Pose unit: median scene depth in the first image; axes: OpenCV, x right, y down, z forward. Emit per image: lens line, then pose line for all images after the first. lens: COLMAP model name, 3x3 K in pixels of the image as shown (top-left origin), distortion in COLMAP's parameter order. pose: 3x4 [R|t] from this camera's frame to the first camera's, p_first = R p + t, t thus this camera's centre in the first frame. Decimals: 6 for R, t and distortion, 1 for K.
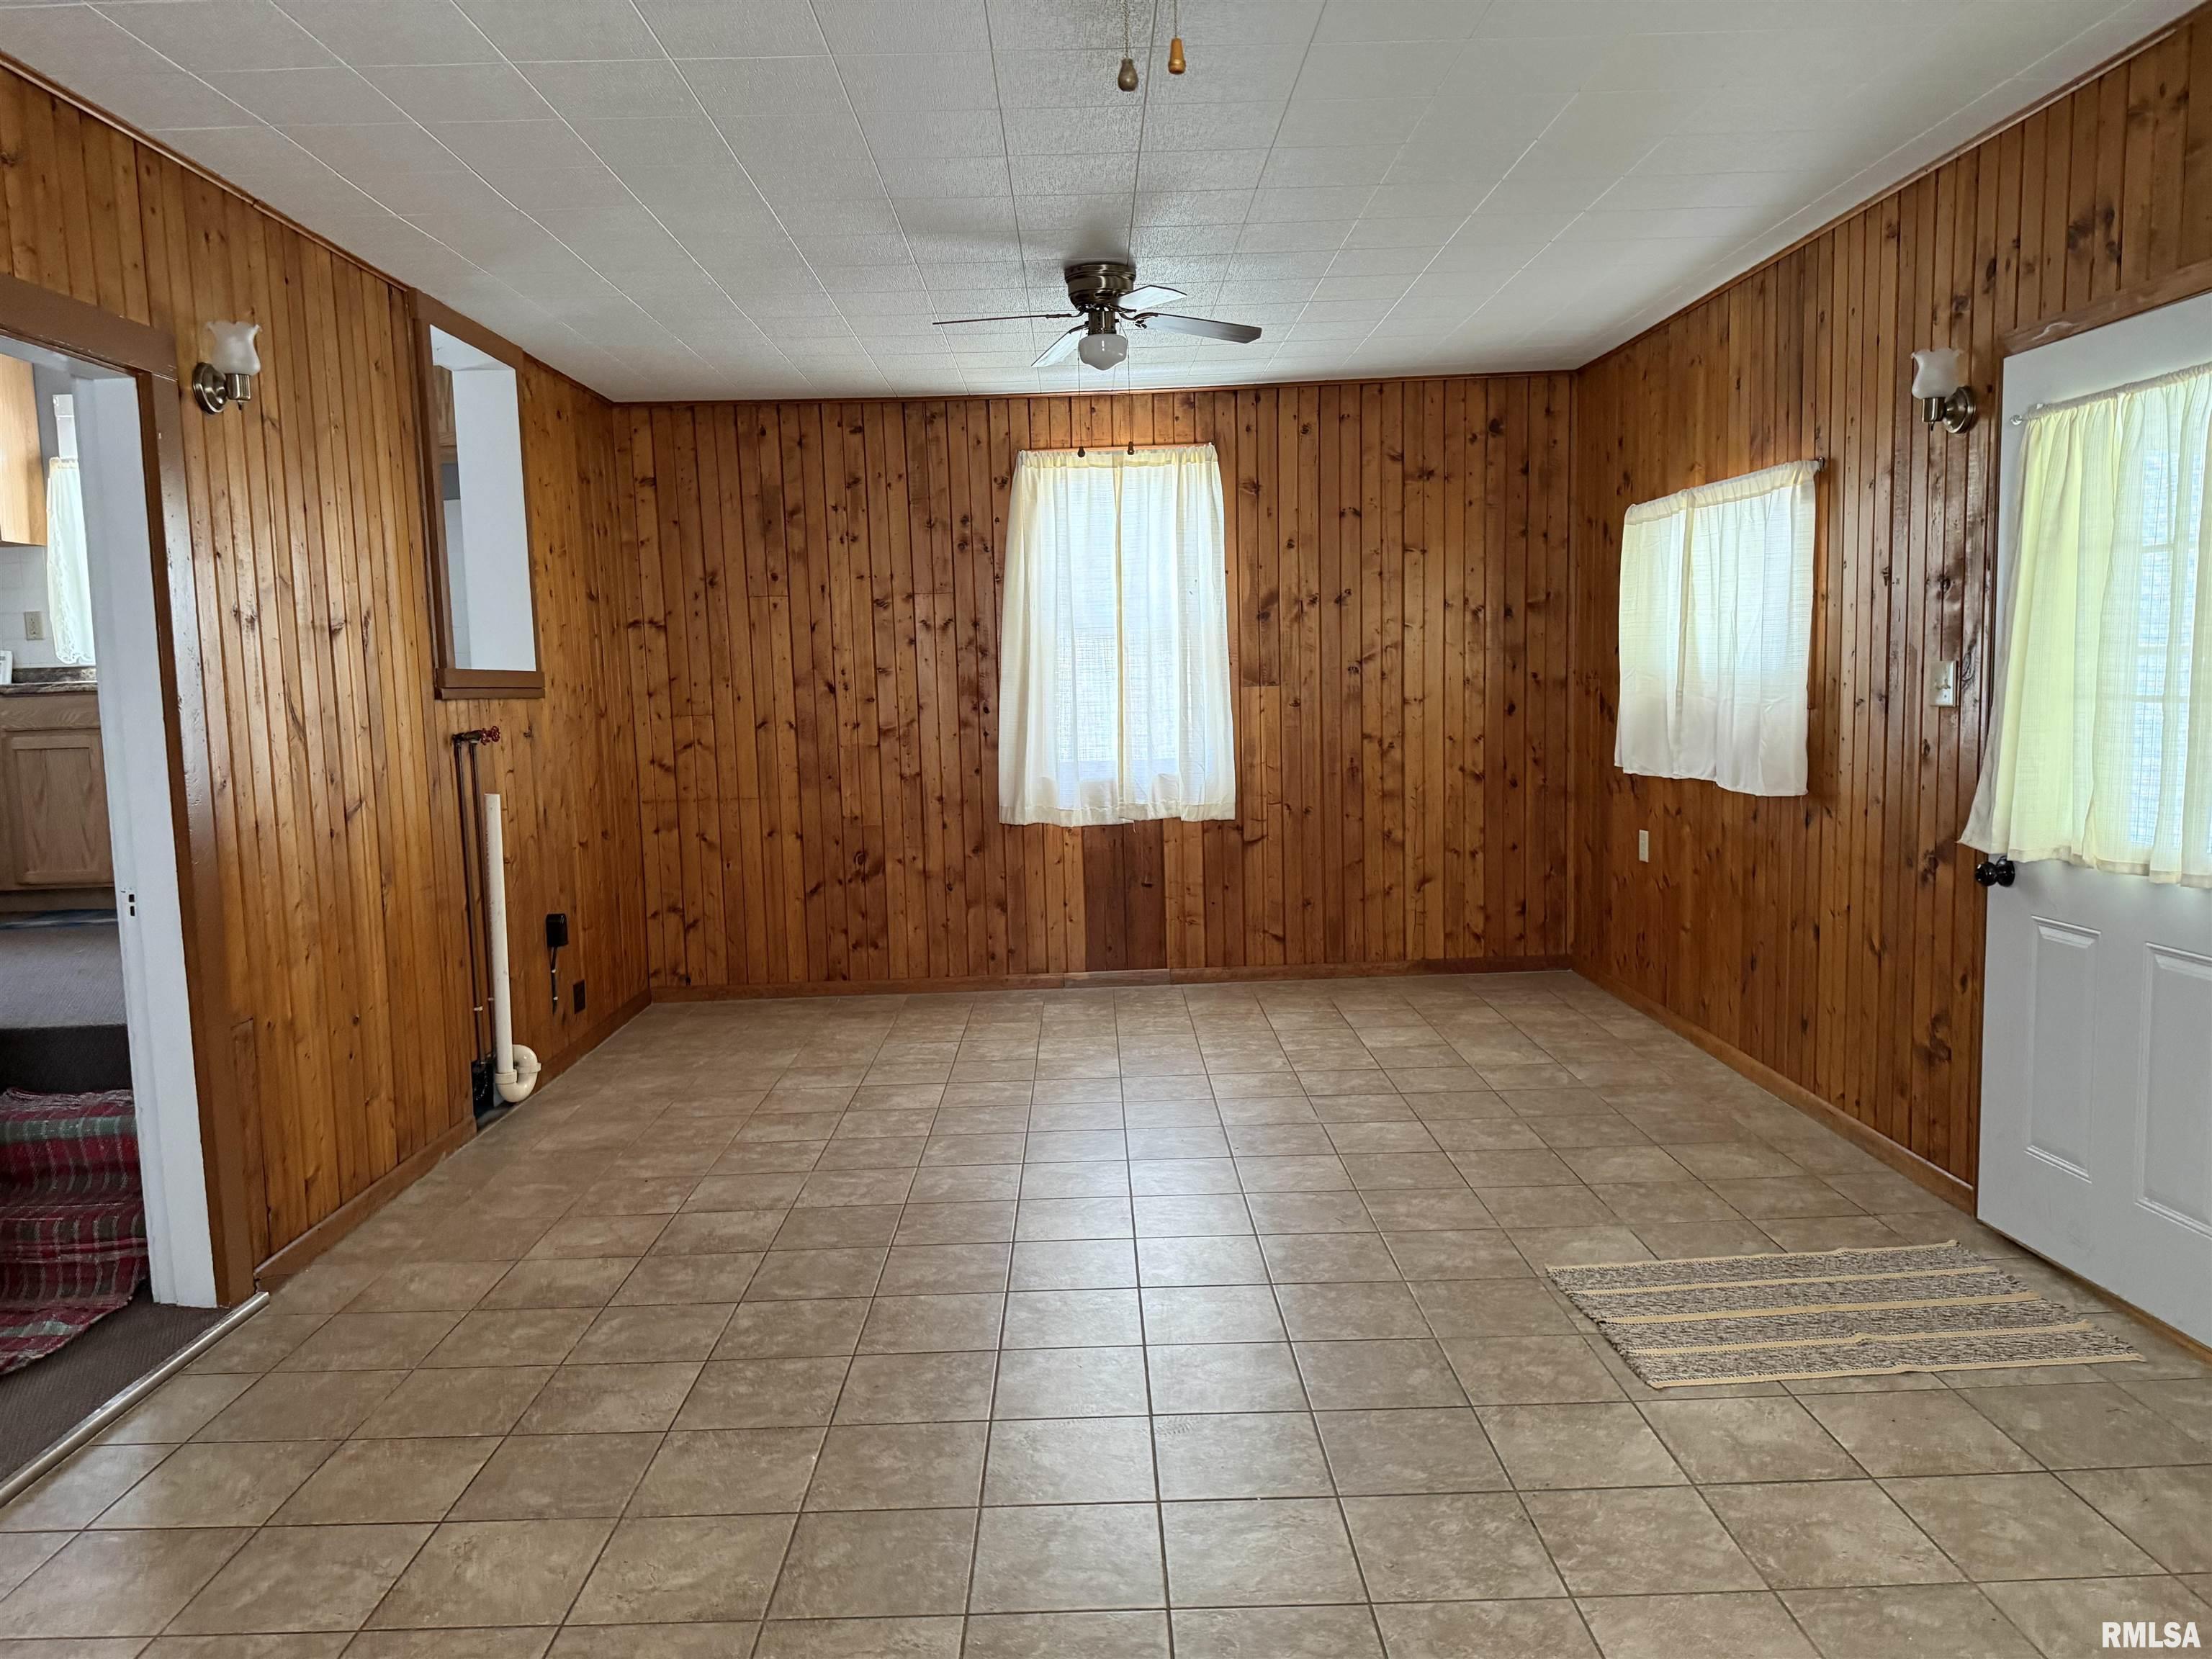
lens RADIAL K [[1547.7, 0, 1095.1], [0, 1547.7, 830.5], [0, 0, 1]] dist [0.039831, -0.028116]
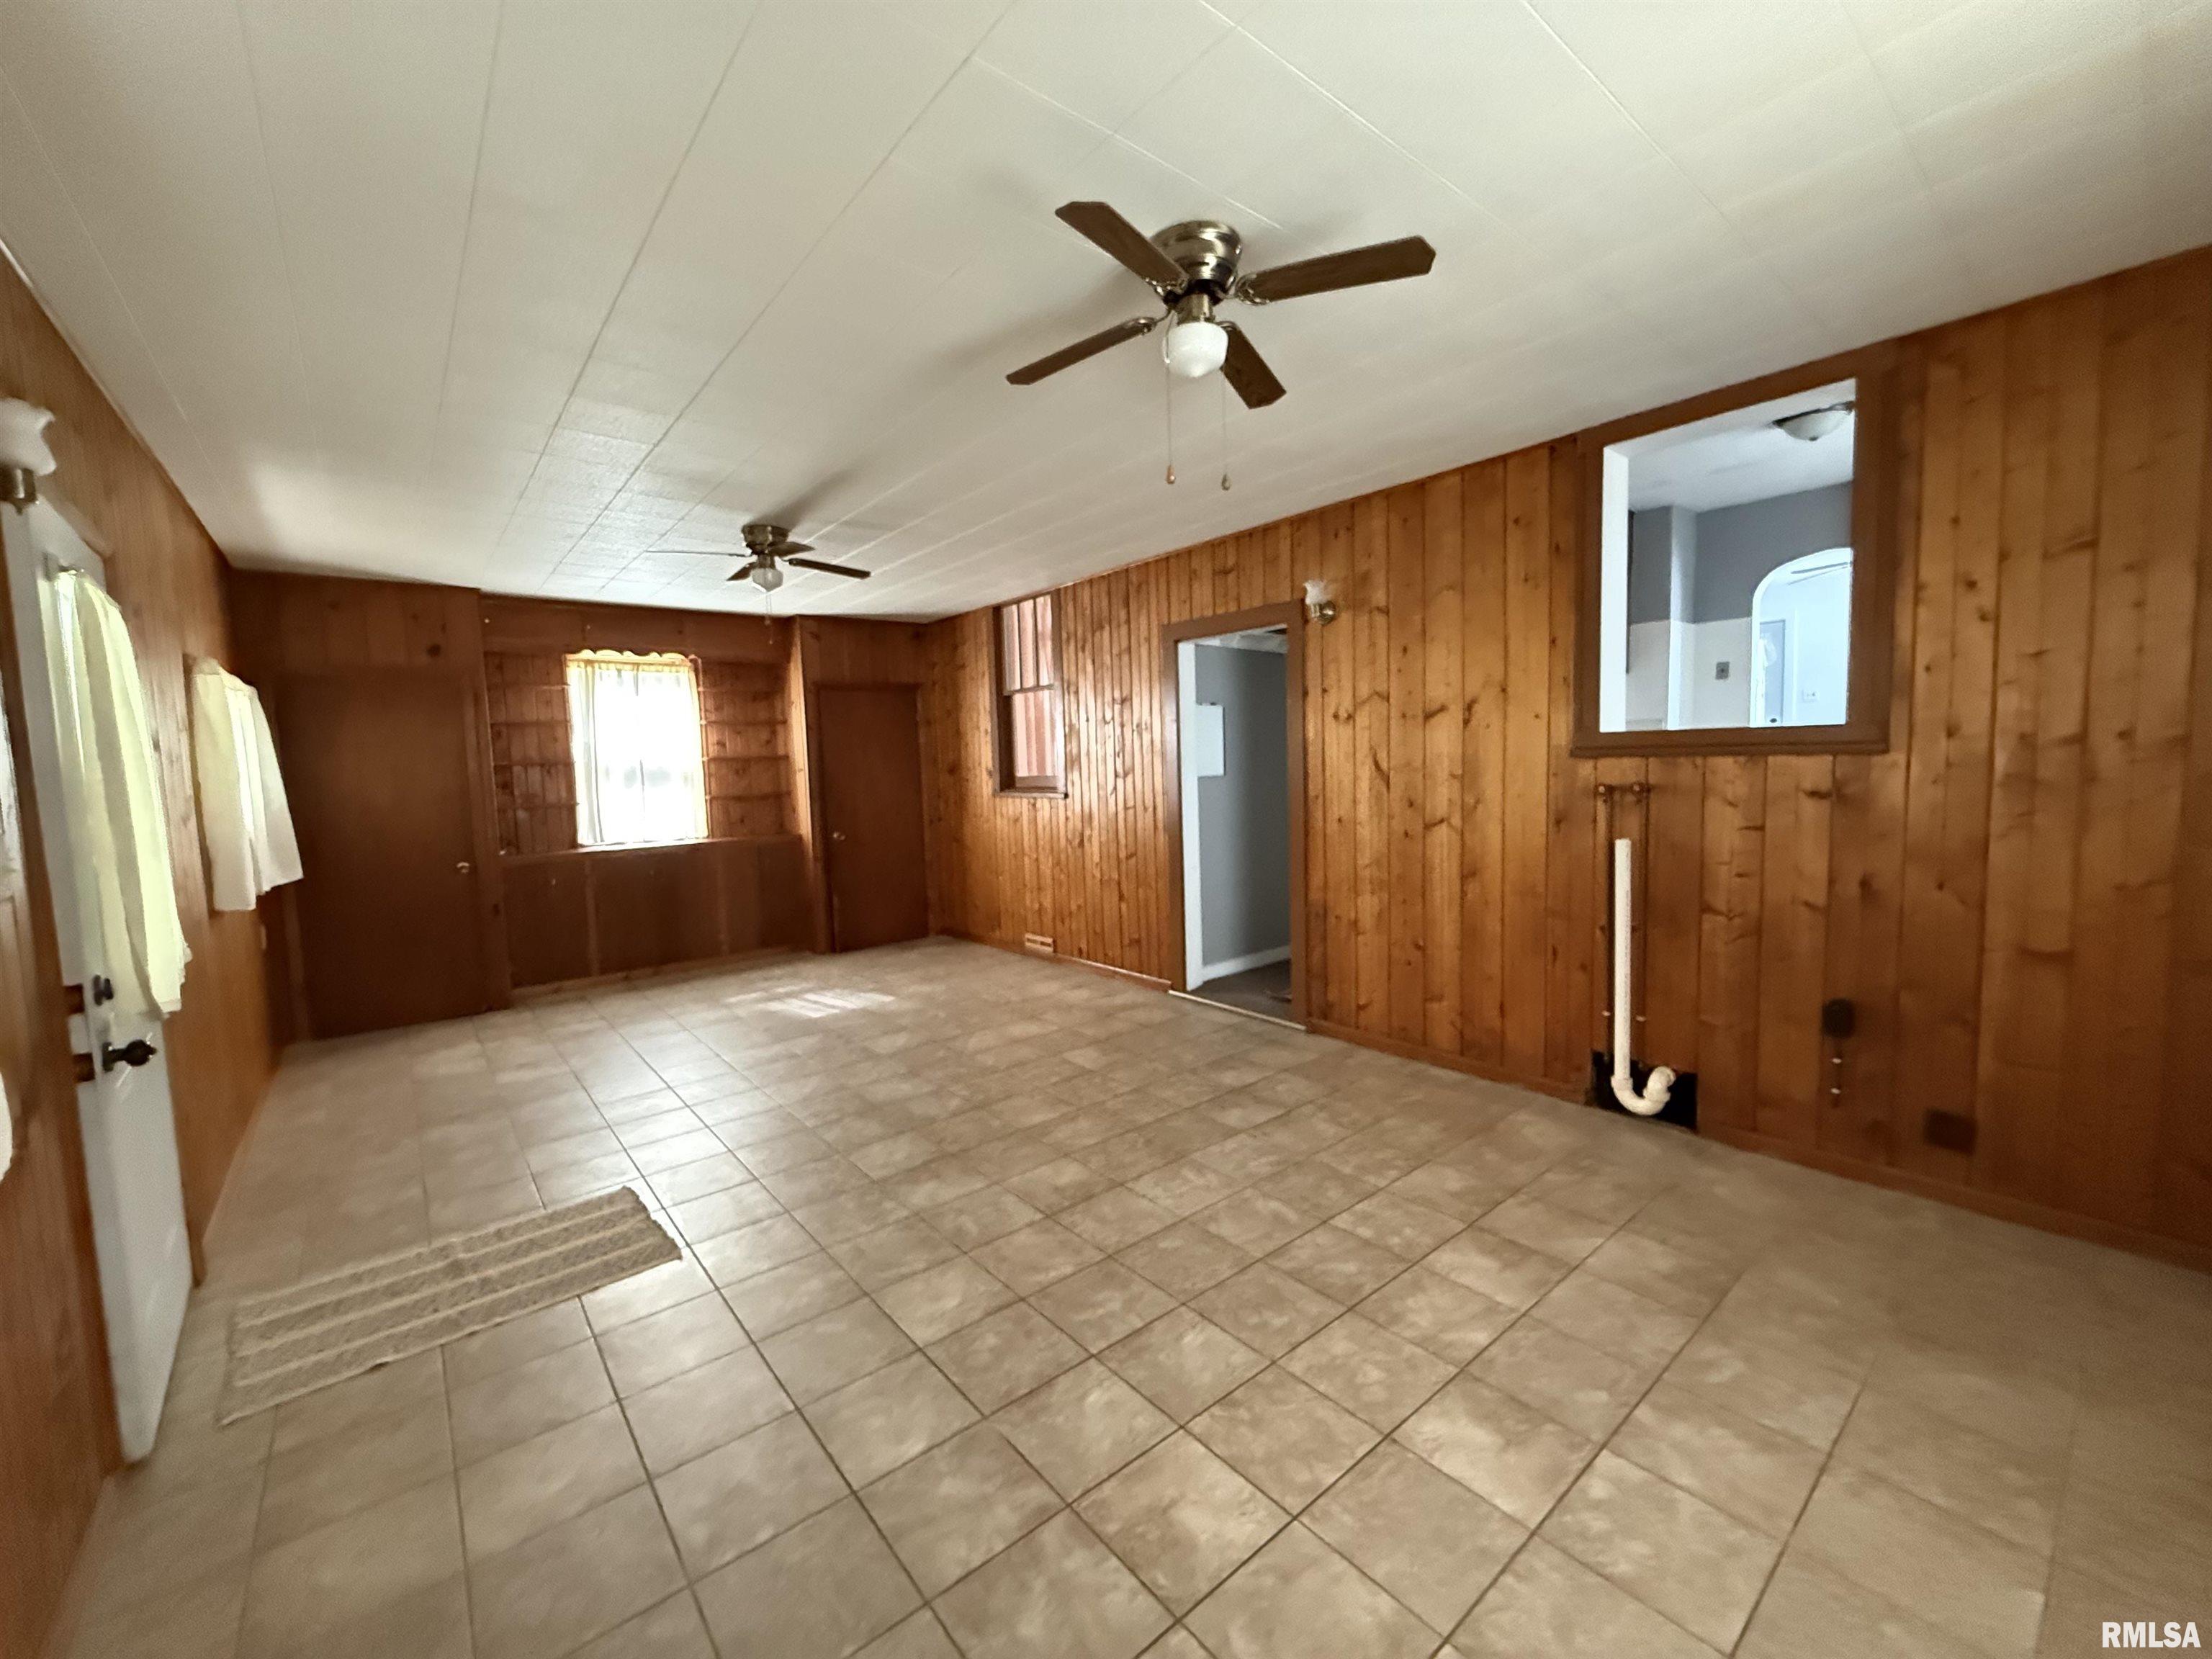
lens RADIAL K [[884.5, 0, 1101.7], [0, 884.5, 828.5], [0, 0, 1]] dist [-0.000992, 0.000410]
pose [[-0.780305, 0.103878, -0.616711, 0.360105], [-0.006088, 0.984801, 0.173581, -0.162758], [0.625369, 0.139200, -0.767813, 1.443852]]
